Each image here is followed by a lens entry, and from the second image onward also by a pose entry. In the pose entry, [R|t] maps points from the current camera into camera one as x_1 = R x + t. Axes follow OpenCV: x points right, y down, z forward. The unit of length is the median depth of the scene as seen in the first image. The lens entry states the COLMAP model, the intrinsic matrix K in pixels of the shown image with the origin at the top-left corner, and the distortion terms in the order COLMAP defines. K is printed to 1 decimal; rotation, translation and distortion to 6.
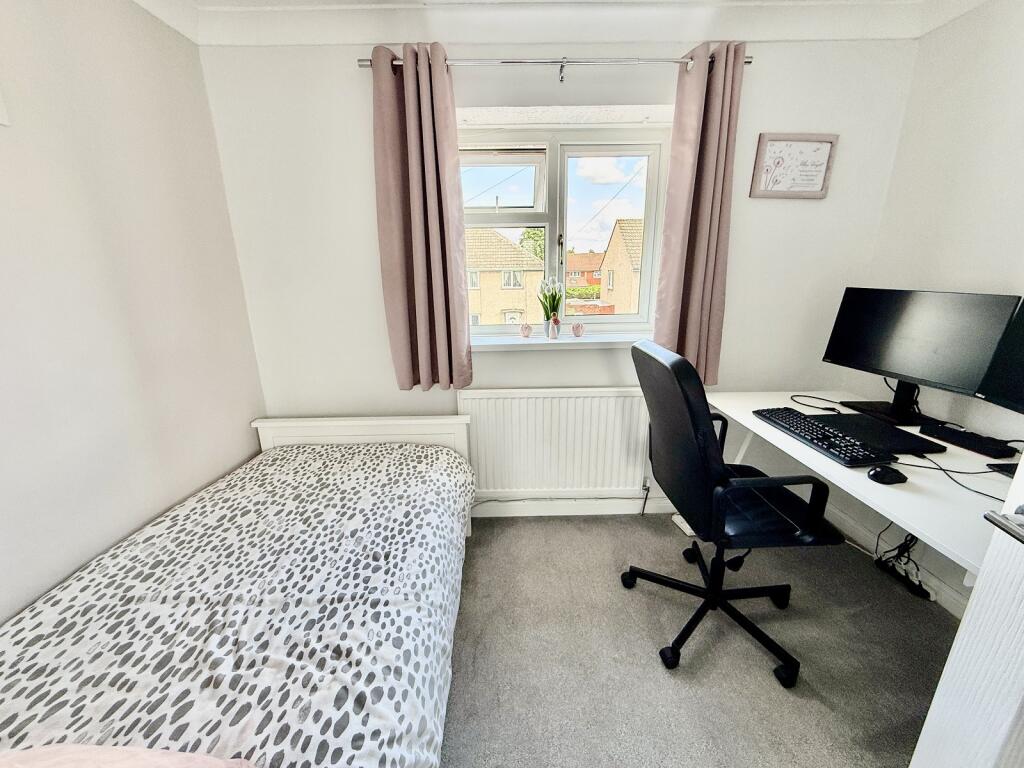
lens RADIAL K [[413.4, 0, 512.7], [0, 413.4, 386.6], [0, 0, 1]] dist [0.000706, -0.000204]
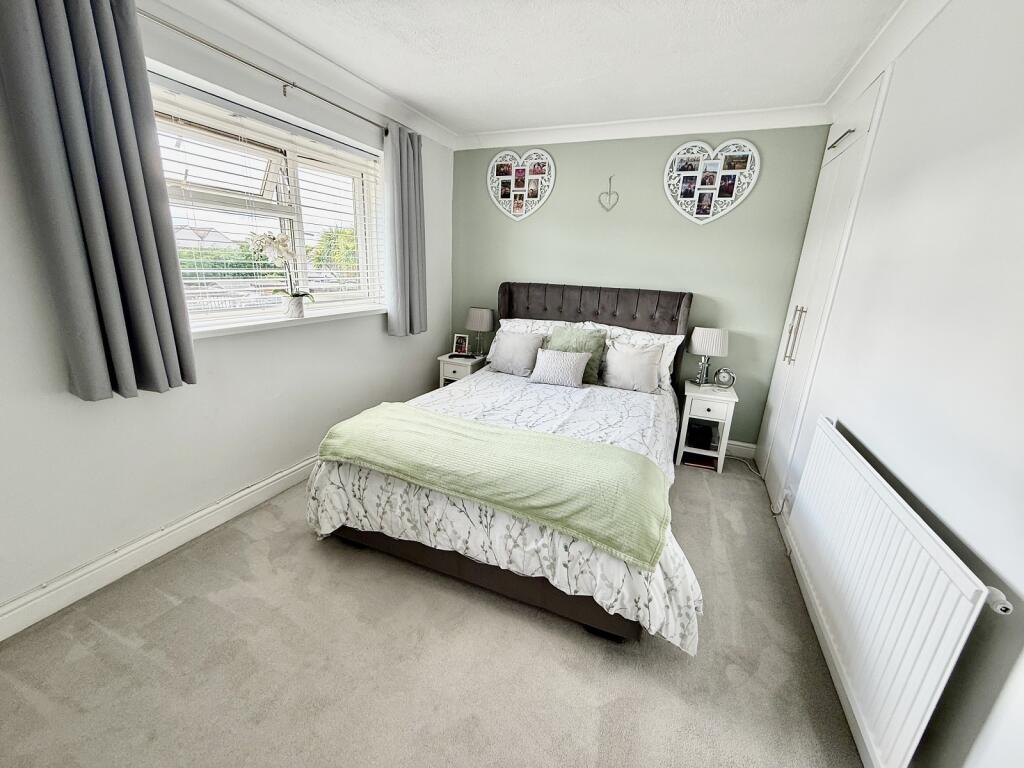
lens RADIAL K [[413.4, 0, 512.4], [0, 413.4, 385.3], [0, 0, 1]] dist [0.000706, -0.000204]
pose [[0.419985, -0.221492, 0.880087, -0.787101], [0.194514, 0.969193, 0.151093, 0.013927], [-0.886440, 0.107732, 0.450130, -0.027301]]
